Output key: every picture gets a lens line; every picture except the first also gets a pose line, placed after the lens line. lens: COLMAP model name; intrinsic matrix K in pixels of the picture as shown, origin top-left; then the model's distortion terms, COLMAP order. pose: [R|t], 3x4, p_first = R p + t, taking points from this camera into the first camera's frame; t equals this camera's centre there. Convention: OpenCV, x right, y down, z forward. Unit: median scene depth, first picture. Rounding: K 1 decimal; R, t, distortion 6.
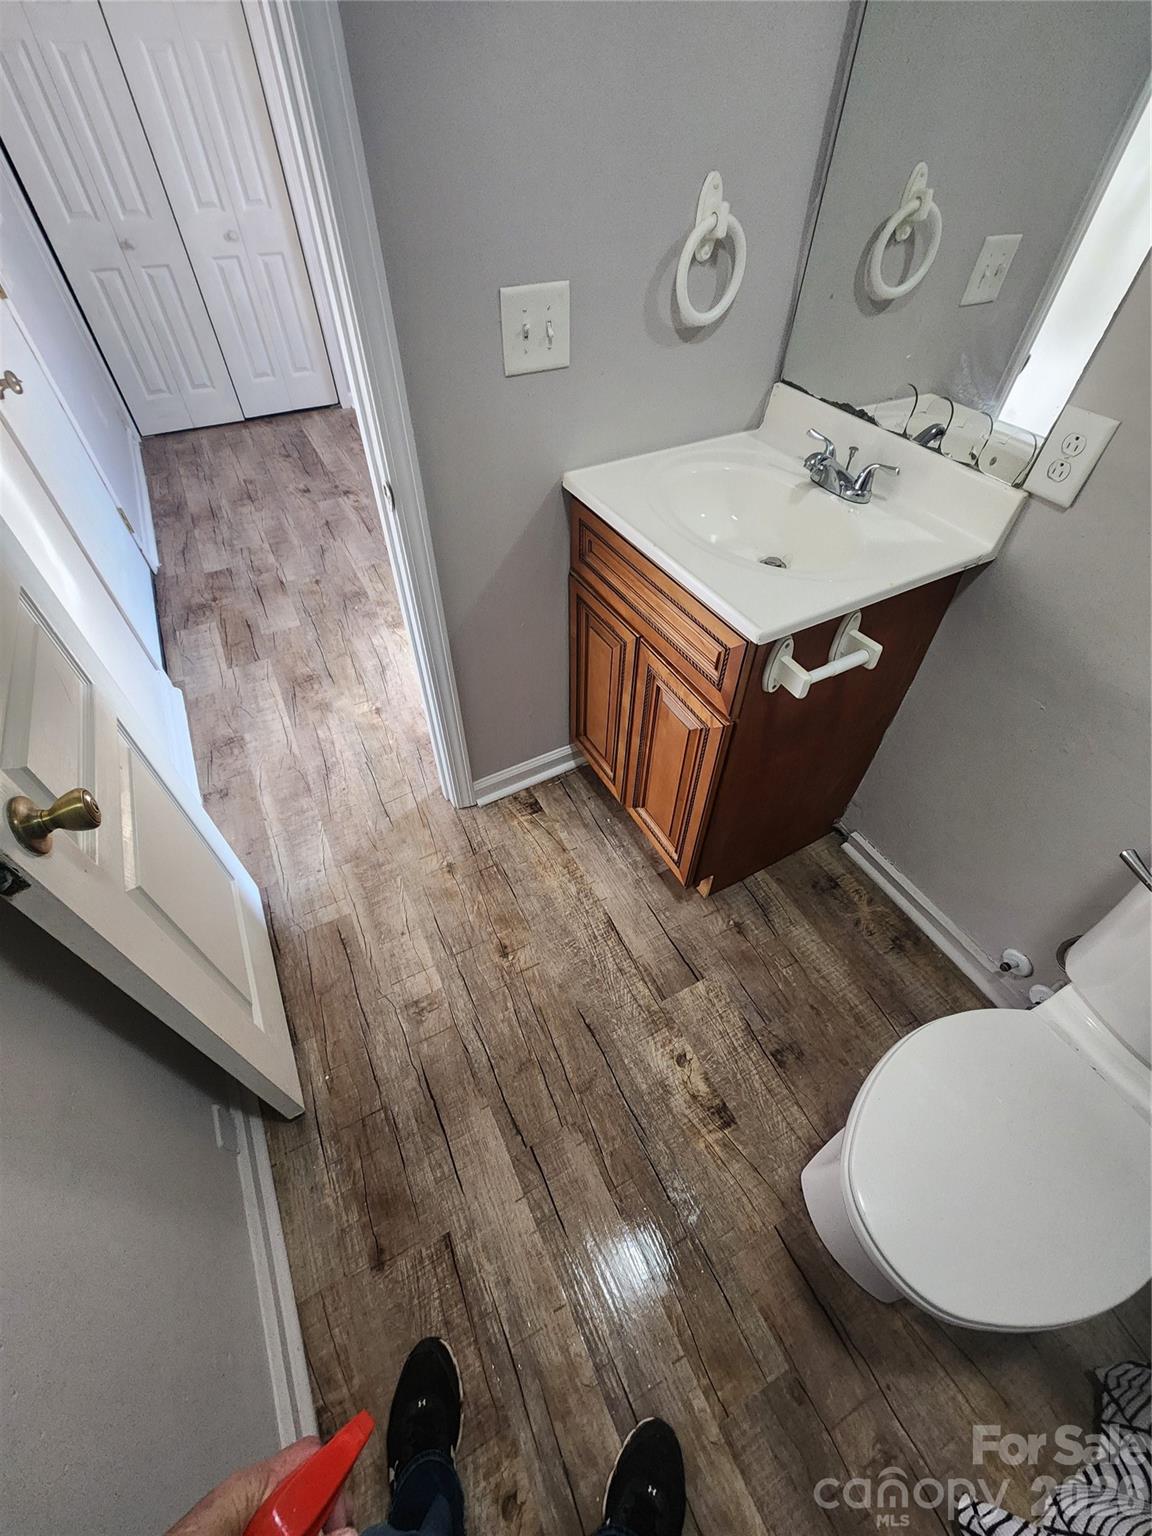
lens RADIAL K [[625.2, 0, 575.6], [0, 625.2, 766.4], [0, 0, 1]] dist [-0.000625, 0.000158]
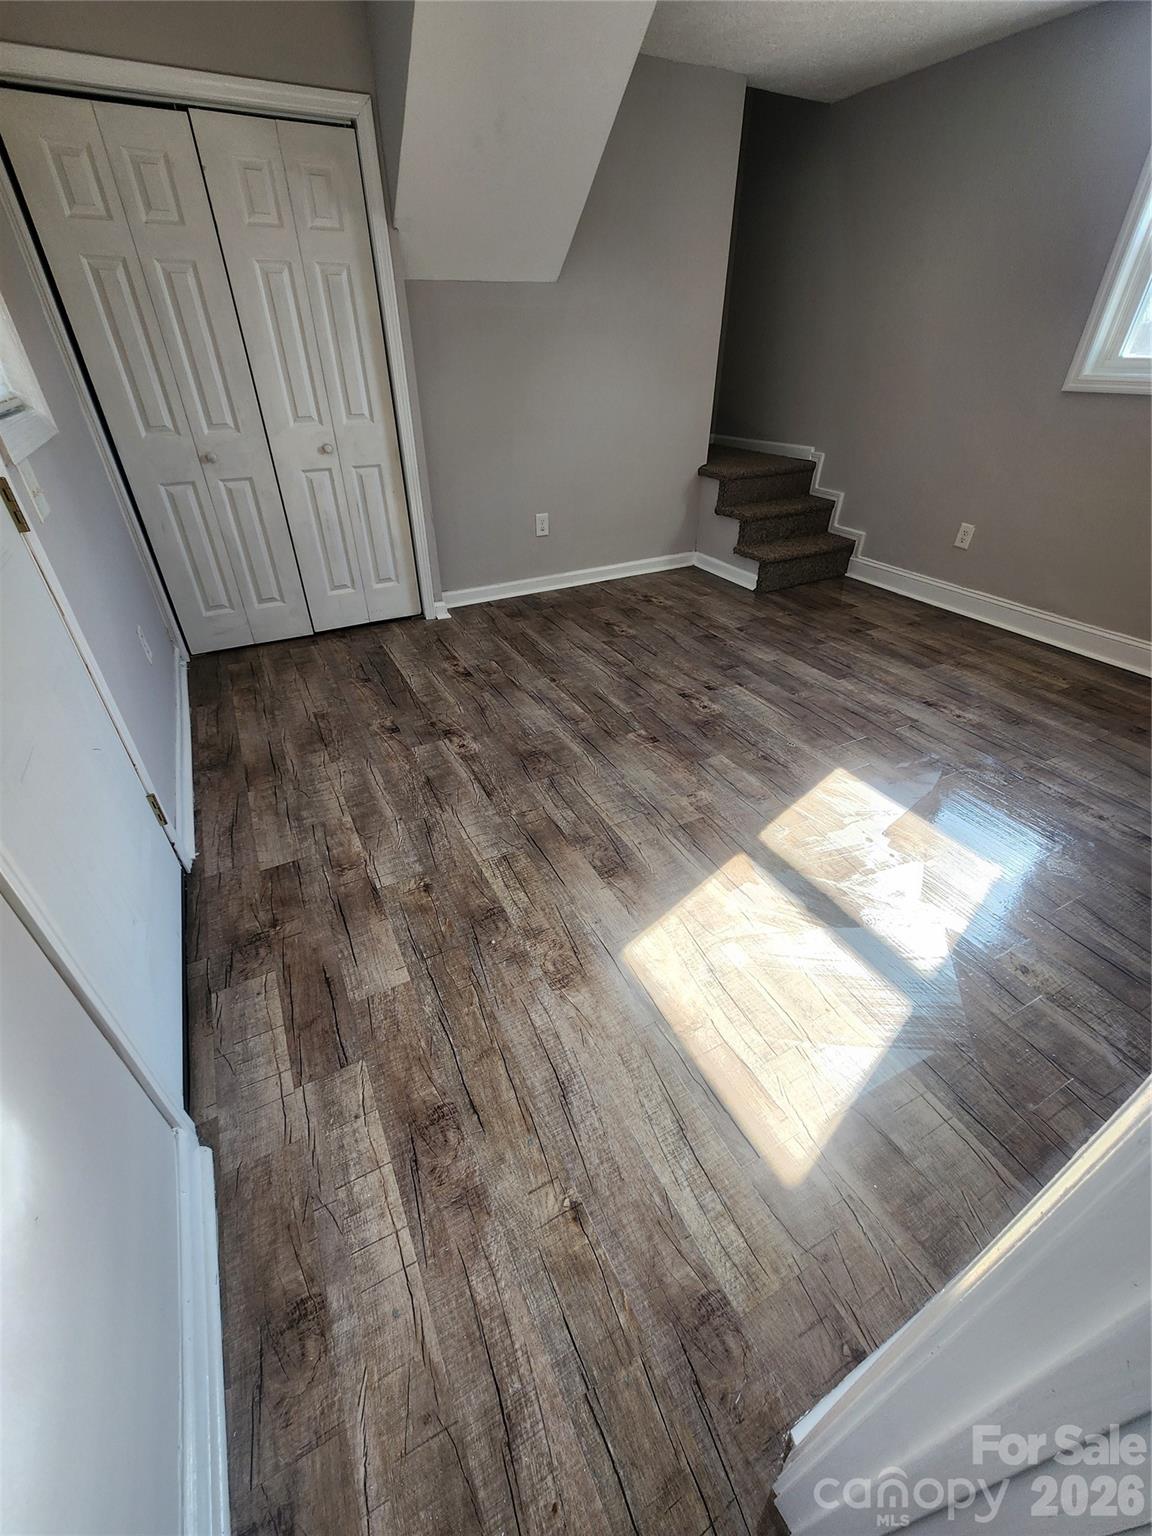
lens RADIAL K [[625.2, 0, 573.1], [0, 625.2, 766.2], [0, 0, 1]] dist [-0.000625, 0.000158]
pose [[0.999978, -0.002239, -0.006239, -0.241617], [0.000740, 0.973055, -0.230573, -0.257137], [0.006587, 0.230564, 0.973035, 0.303186]]
